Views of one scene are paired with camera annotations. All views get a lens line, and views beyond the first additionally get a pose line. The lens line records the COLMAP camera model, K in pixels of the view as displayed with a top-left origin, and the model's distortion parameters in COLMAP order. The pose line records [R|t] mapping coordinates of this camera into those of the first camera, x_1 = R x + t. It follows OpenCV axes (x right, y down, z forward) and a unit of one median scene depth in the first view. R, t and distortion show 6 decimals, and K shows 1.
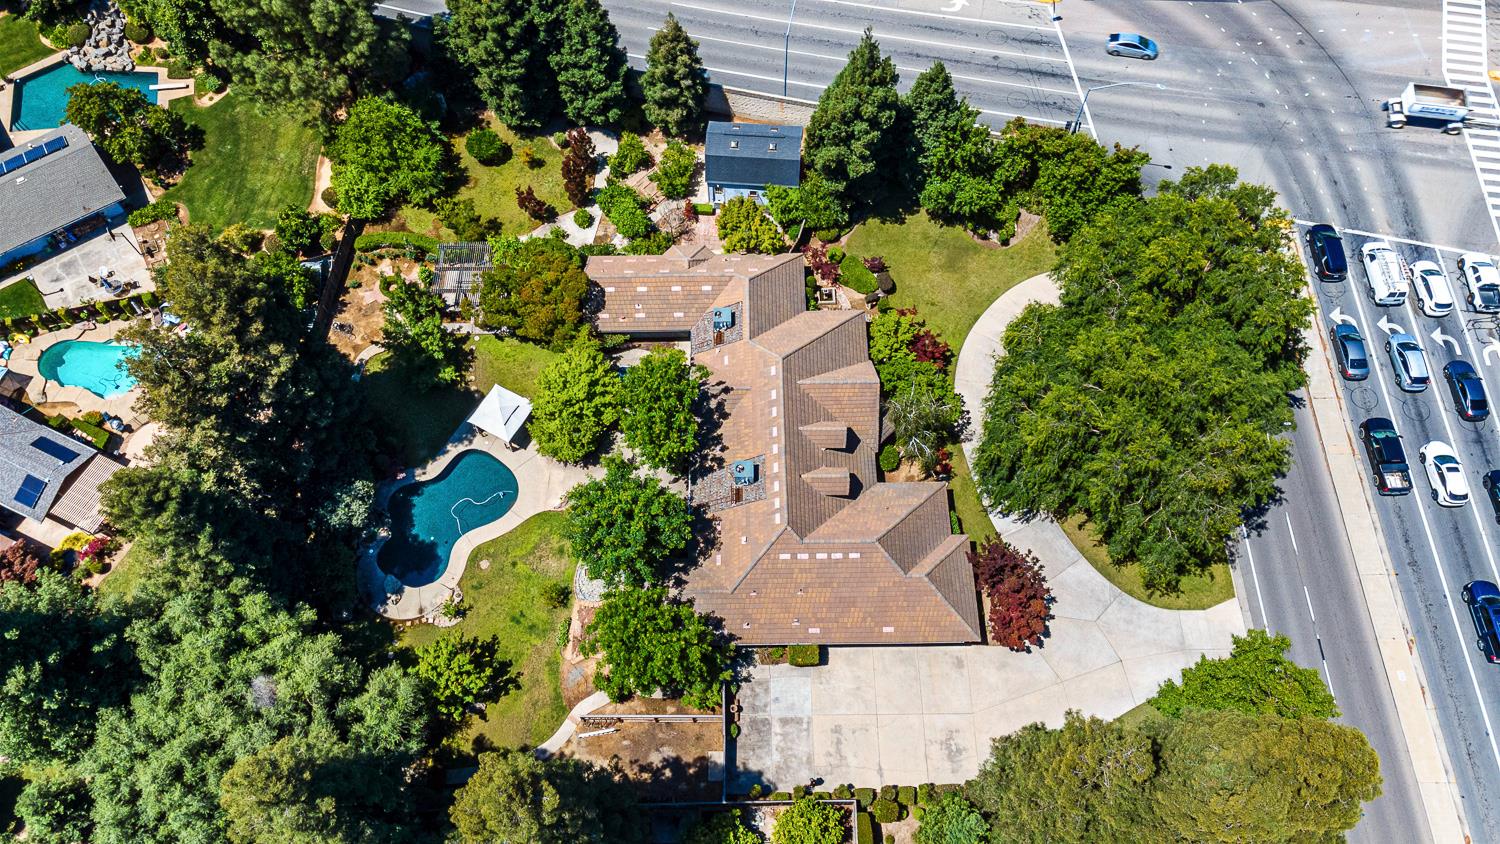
lens RADIAL K [[1102.8, 0, 748.7], [0, 1102.8, 417.4], [0, 0, 1]] dist [0.008708, 0.071075]
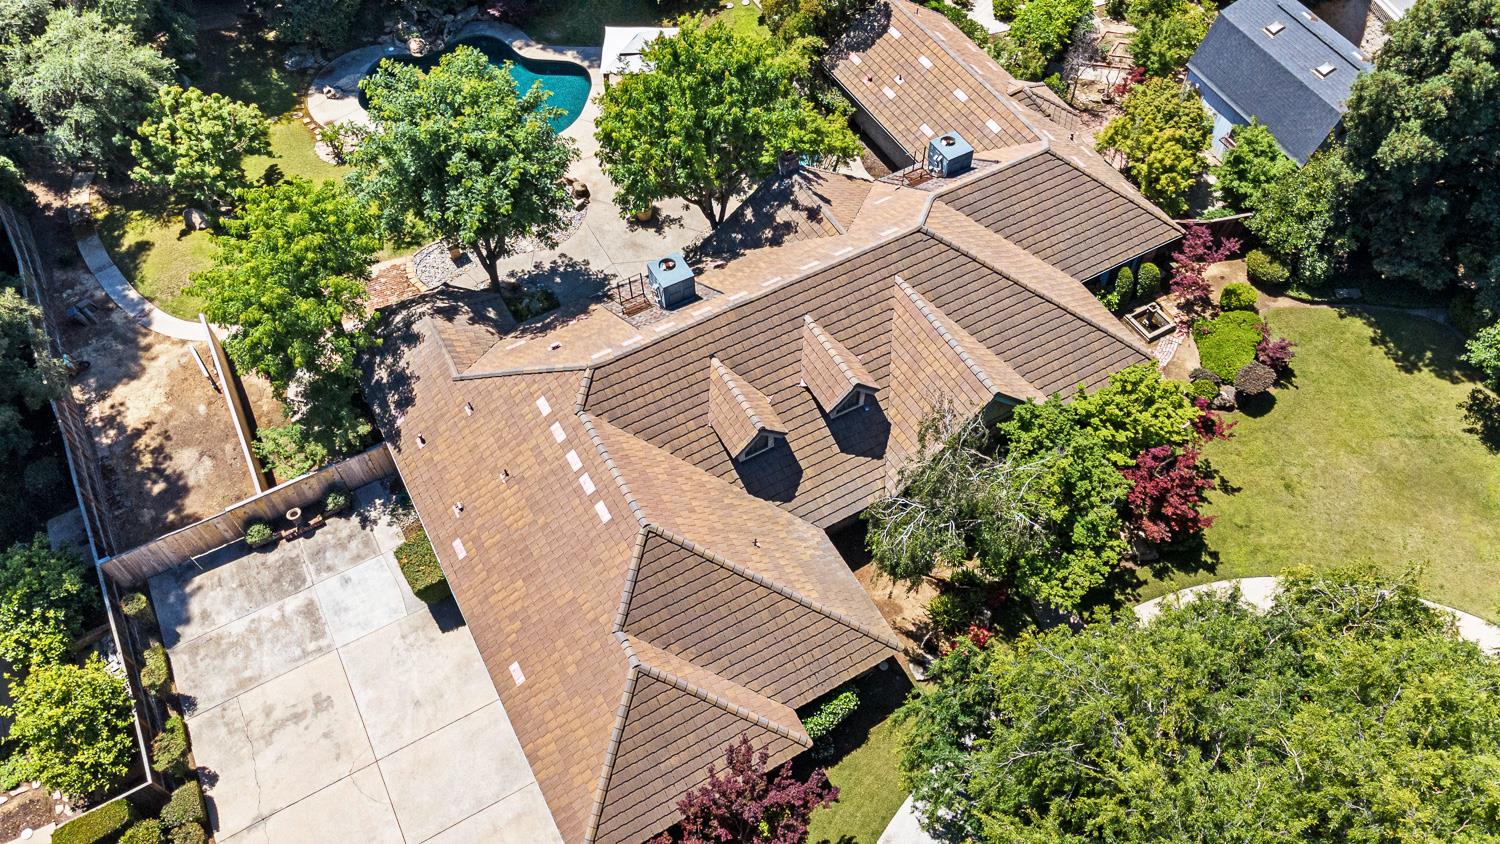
lens RADIAL K [[1117.7, 0, 749.7], [0, 1117.7, 412.9], [0, 0, 1]] dist [-0.005700, 0.086117]
pose [[0.476228, 0.711919, -0.516118, 0.294370], [-0.782586, 0.610788, 0.120403, -0.003500], [0.400956, 0.346568, 0.848012, 0.538785]]
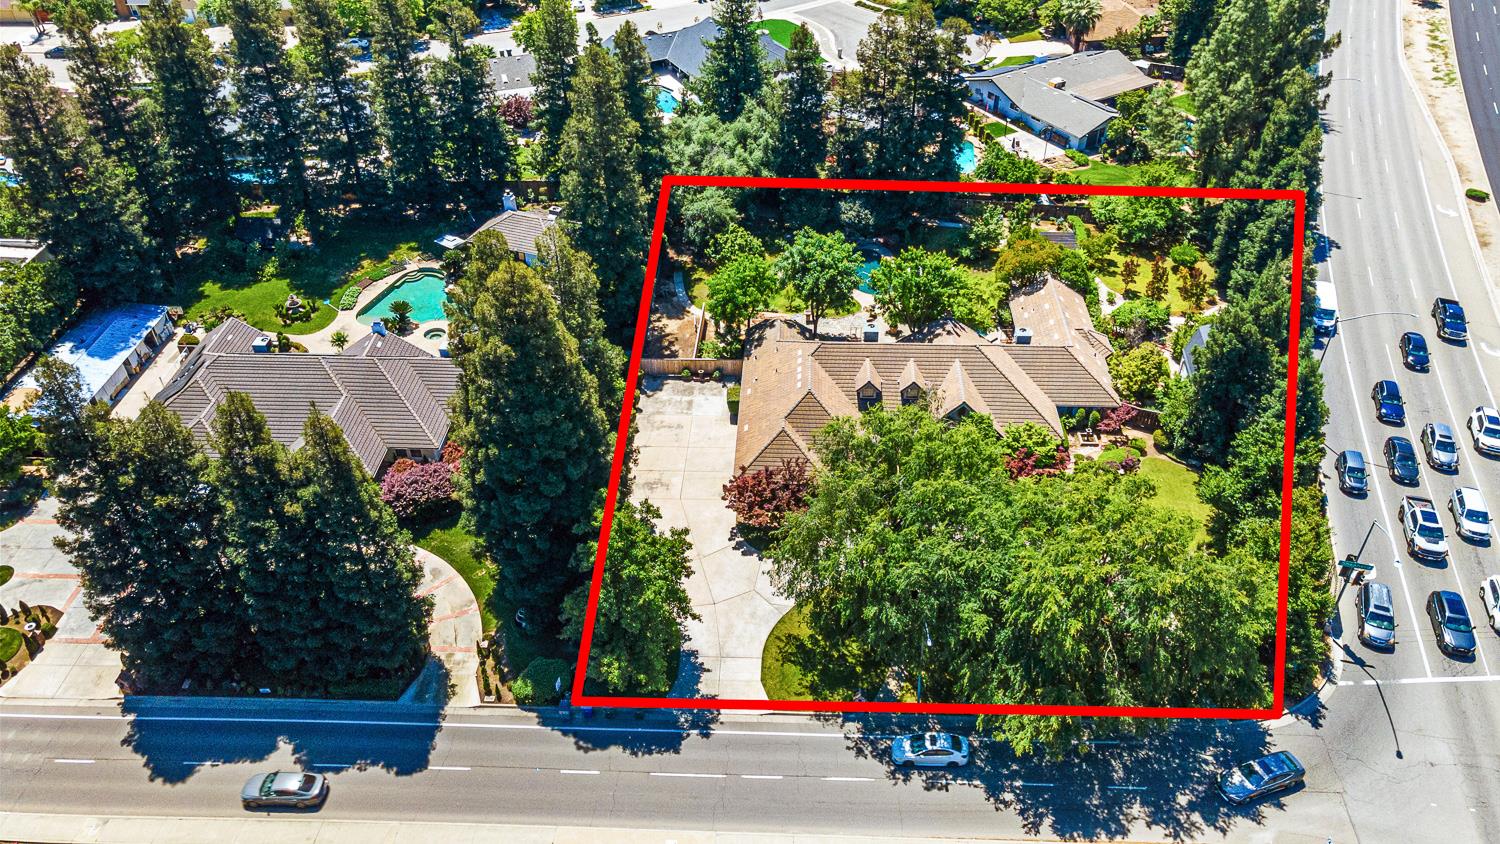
lens RADIAL K [[1108.9, 0, 748.4], [0, 1108.9, 416.9], [0, 0, 1]] dist [0.033603, 0.009310]
pose [[-0.061421, 0.615802, -0.785503, 0.949267], [-0.886283, 0.328305, 0.326679, -0.186400], [0.459054, 0.716243, 0.525610, 0.311721]]
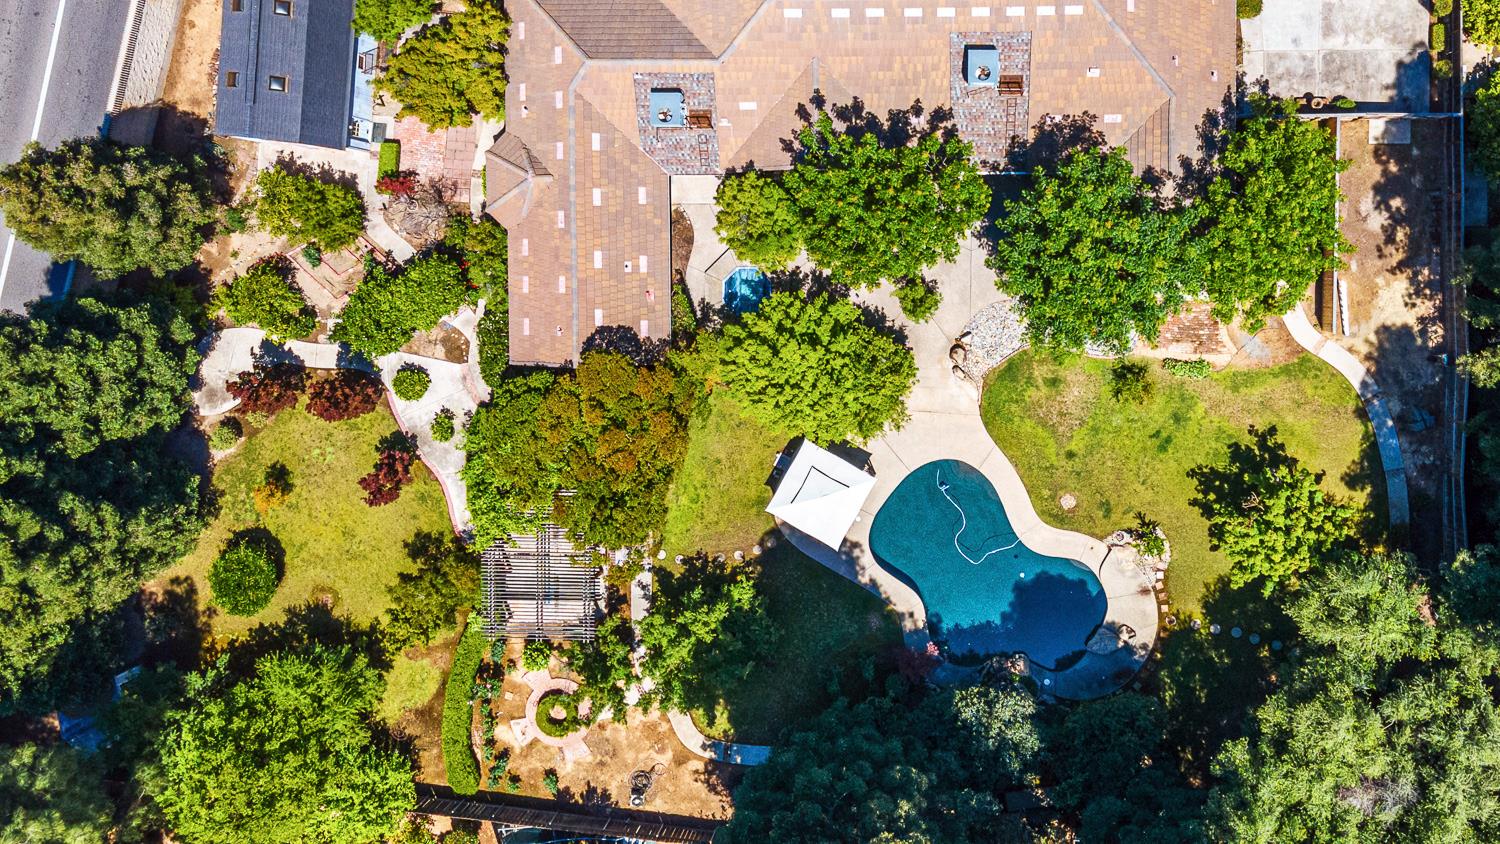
lens RADIAL K [[1360.9, 0, 930.8], [0, 1360.9, 314.6], [0, 0, 1]] dist [0.008523, 0.063607]
pose [[0.008246, -0.999818, -0.017181, -0.113151], [0.899097, -0.000108, 0.437749, -0.268754], [-0.437672, -0.019057, 0.898933, 0.316519]]
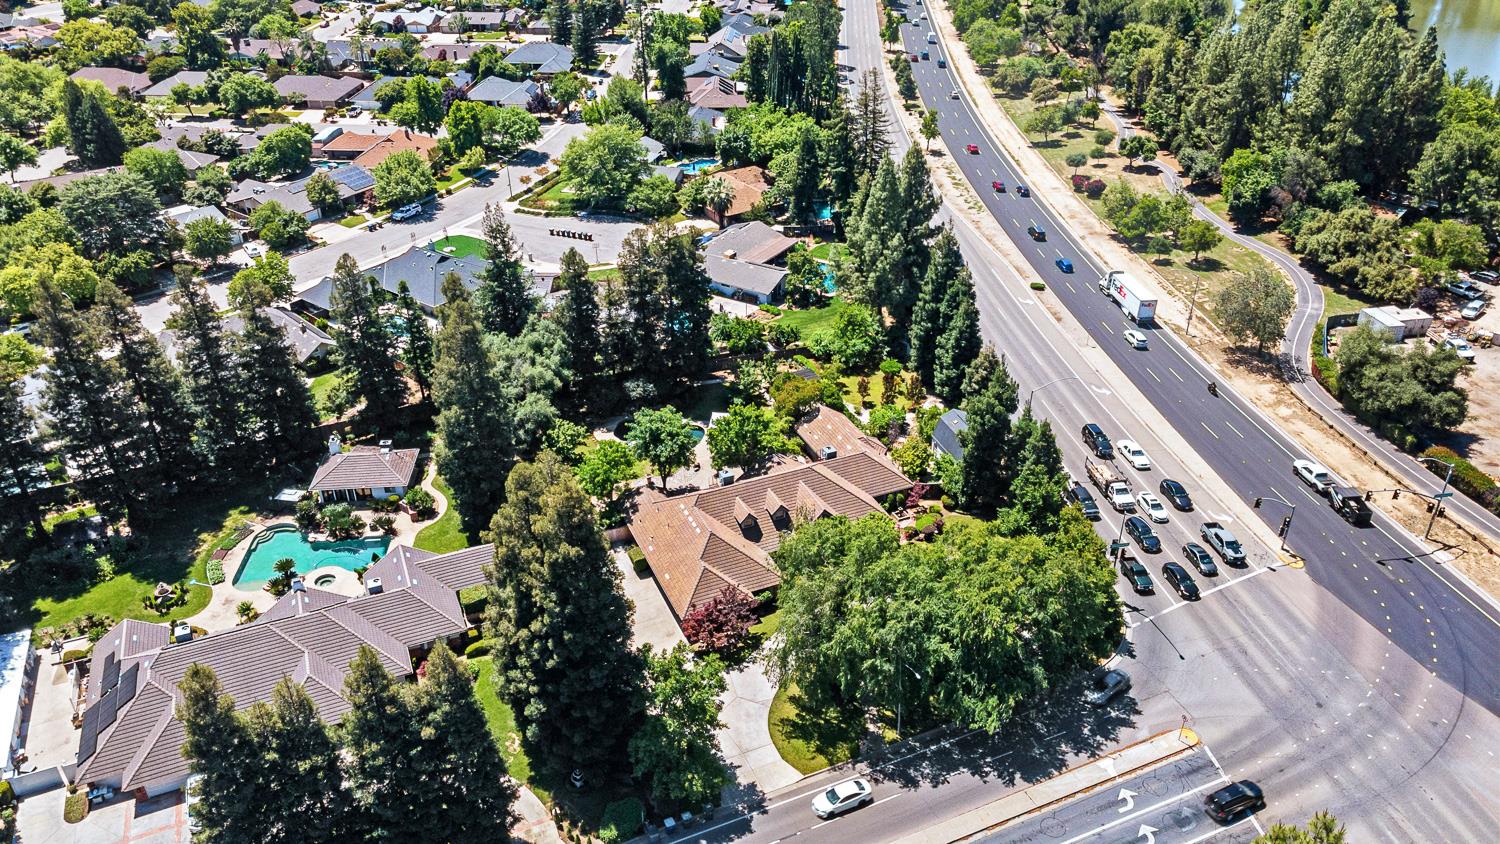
lens RADIAL K [[1108.9, 0, 748.4], [0, 1108.9, 416.9], [0, 0, 1]] dist [0.033603, 0.009310]
pose [[0.382282, 0.470180, -0.795482, 1.102311], [-0.822131, 0.566075, -0.060502, 0.063681], [0.421856, 0.677118, 0.602950, 0.005916]]
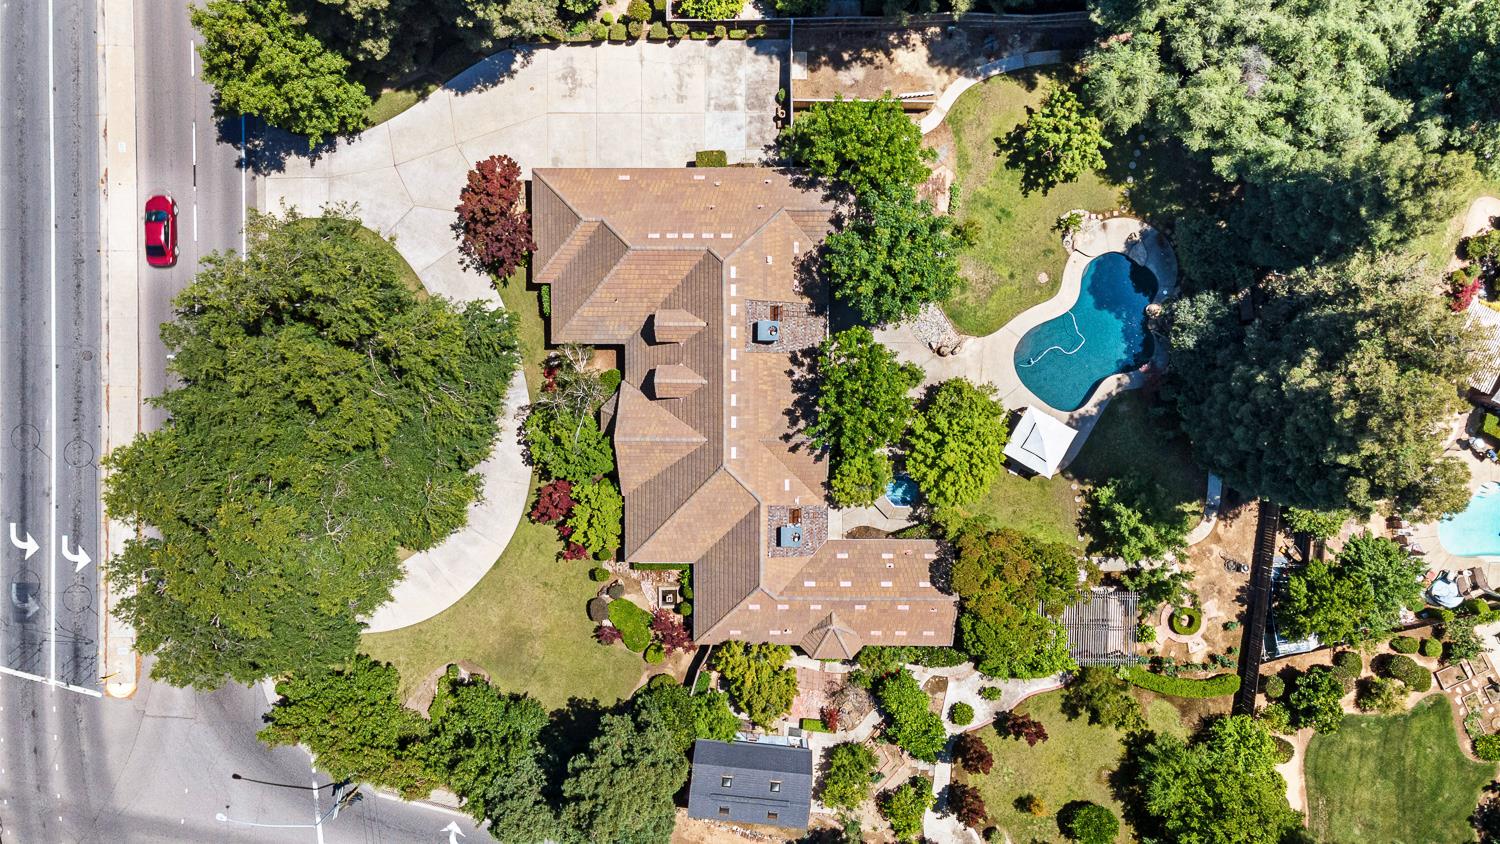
lens RADIAL K [[1102.8, 0, 748.7], [0, 1102.8, 417.4], [0, 0, 1]] dist [0.008708, 0.071075]
pose [[-0.999664, -0.014221, 0.021689, -0.007972], [0.022252, -0.899897, 0.435535, -0.376785], [0.013324, 0.435871, 0.899911, 0.184342]]
